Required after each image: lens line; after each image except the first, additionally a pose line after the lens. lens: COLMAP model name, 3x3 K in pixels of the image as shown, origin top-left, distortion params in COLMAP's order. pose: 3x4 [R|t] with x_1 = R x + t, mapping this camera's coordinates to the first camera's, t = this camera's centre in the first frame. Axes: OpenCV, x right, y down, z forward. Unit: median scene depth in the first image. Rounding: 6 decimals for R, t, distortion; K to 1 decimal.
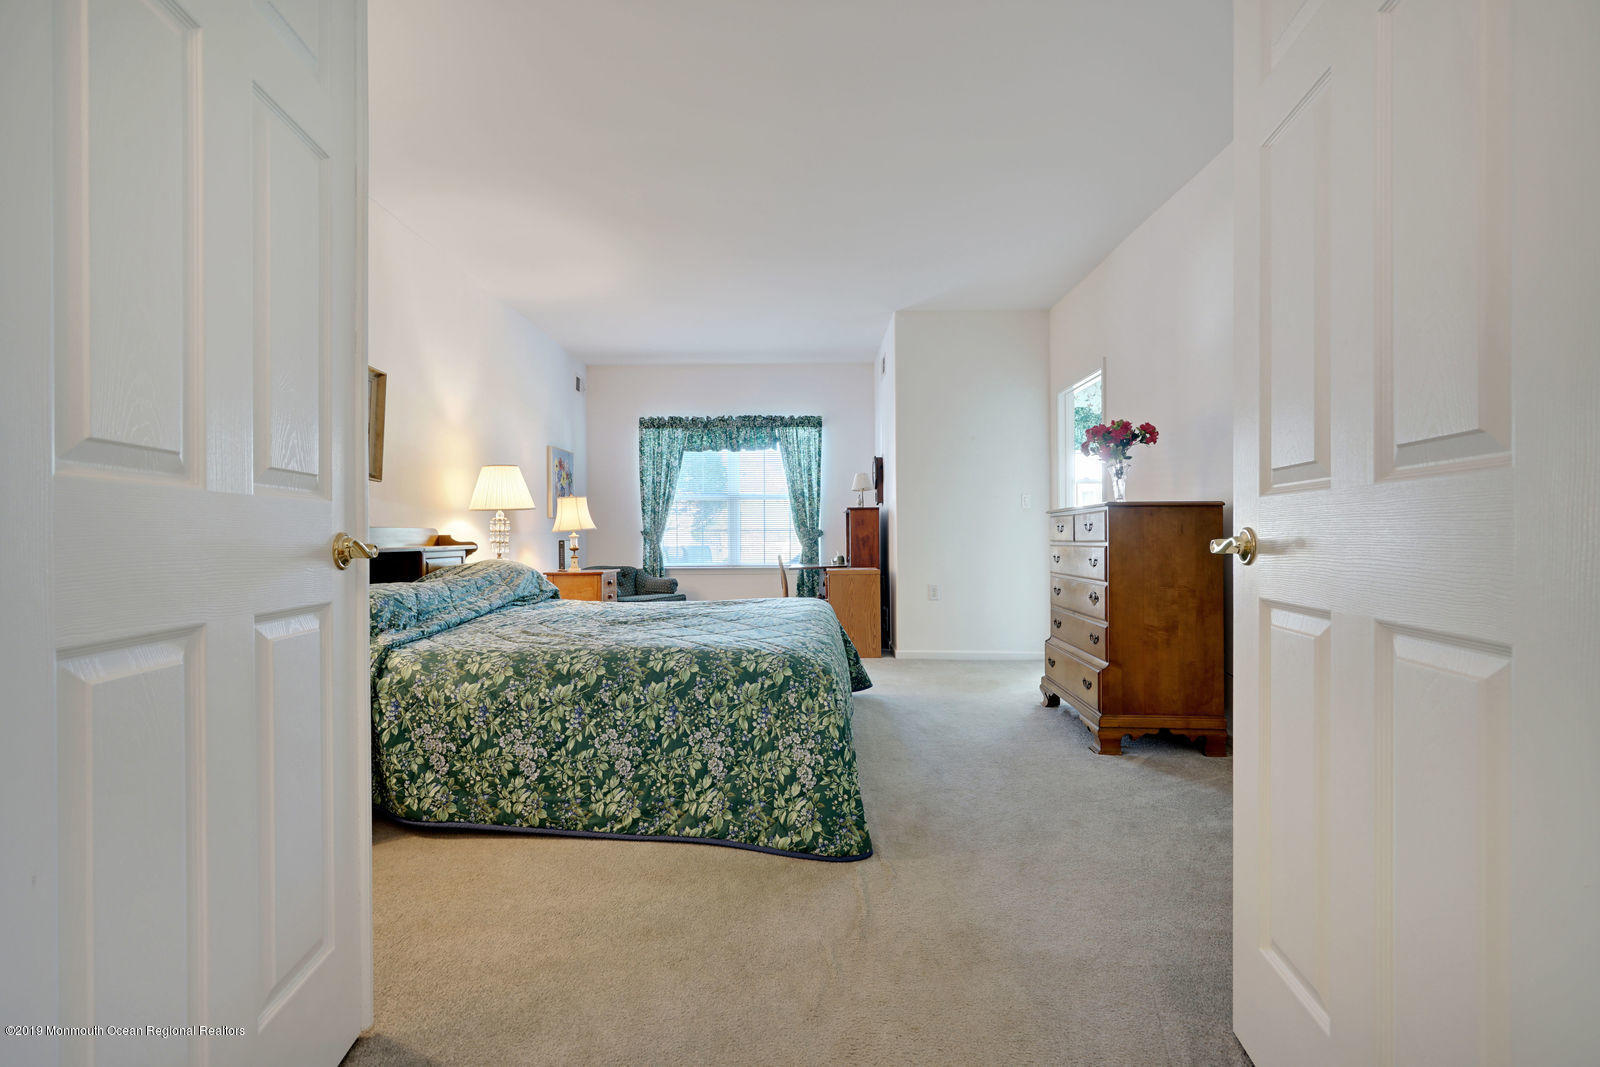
lens RADIAL K [[718.9, 0, 801.6], [0, 718.9, 534.9], [0, 0, 1]] dist [-0.002124, 0.000102]
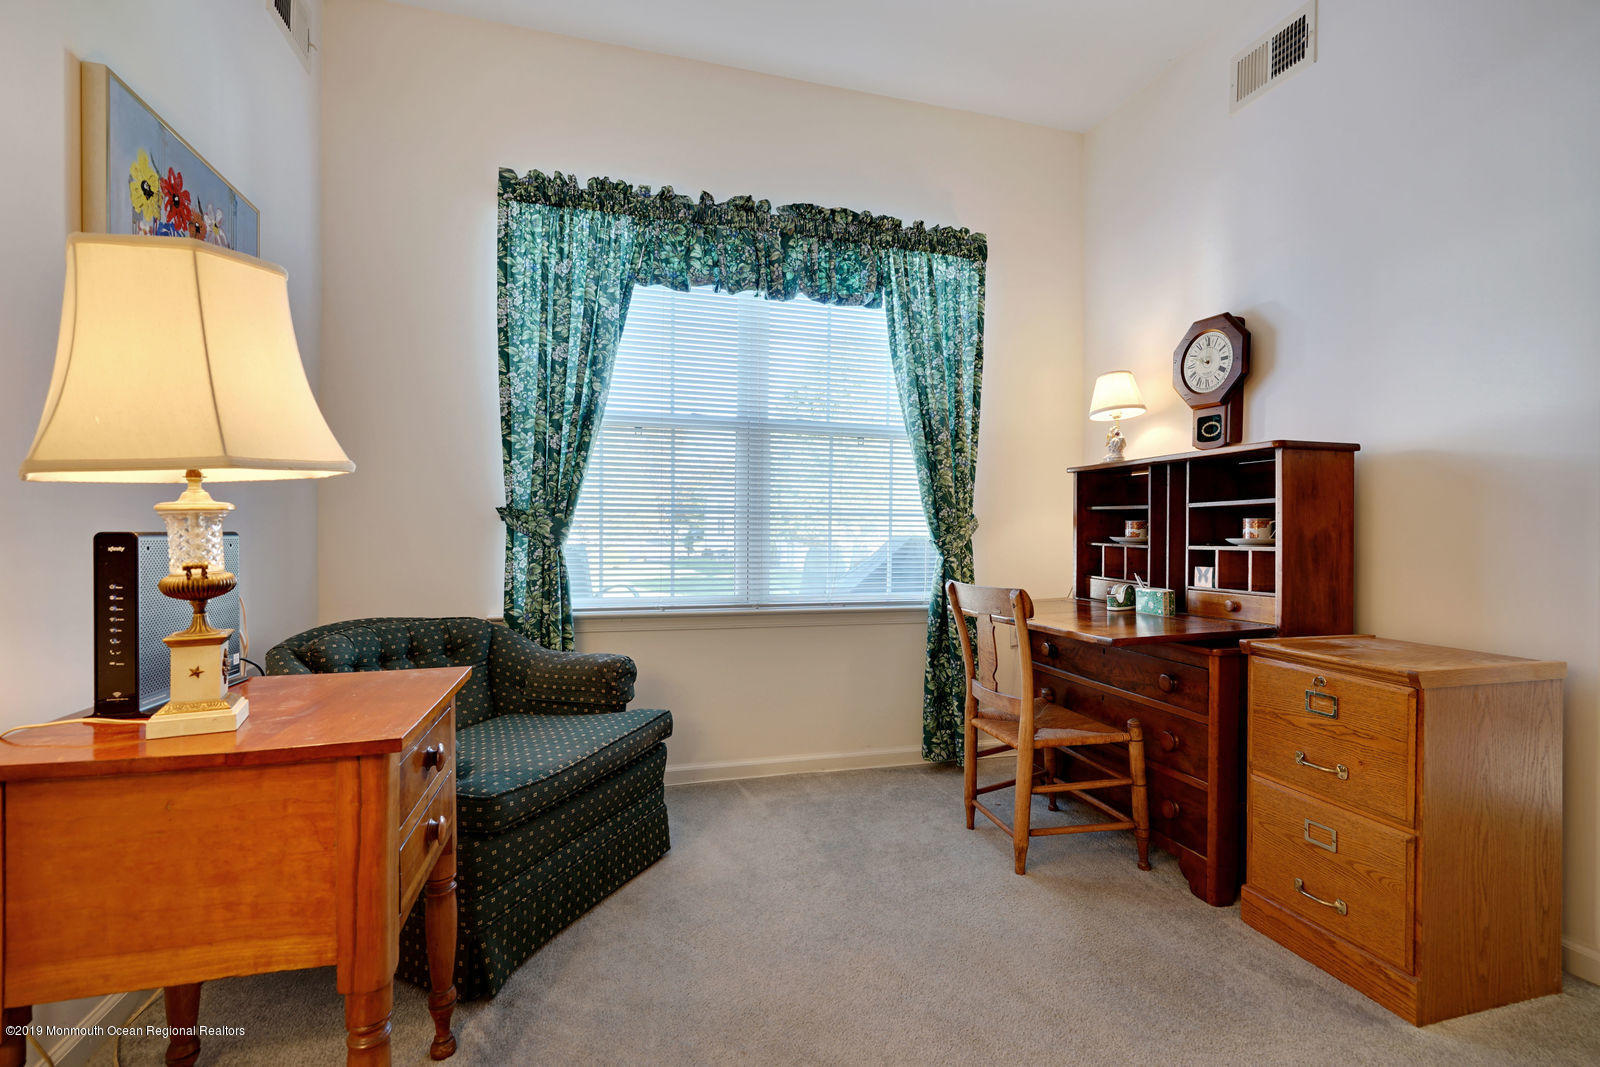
lens RADIAL K [[718.9, 0, 800.4], [0, 718.9, 536.0], [0, 0, 1]] dist [-0.002124, 0.000102]
pose [[0.958559, 0.014173, 0.284540, -0.184861], [-0.016617, 0.999843, 0.006174, 0.004037], [-0.284408, -0.010646, 0.958644, 0.640155]]
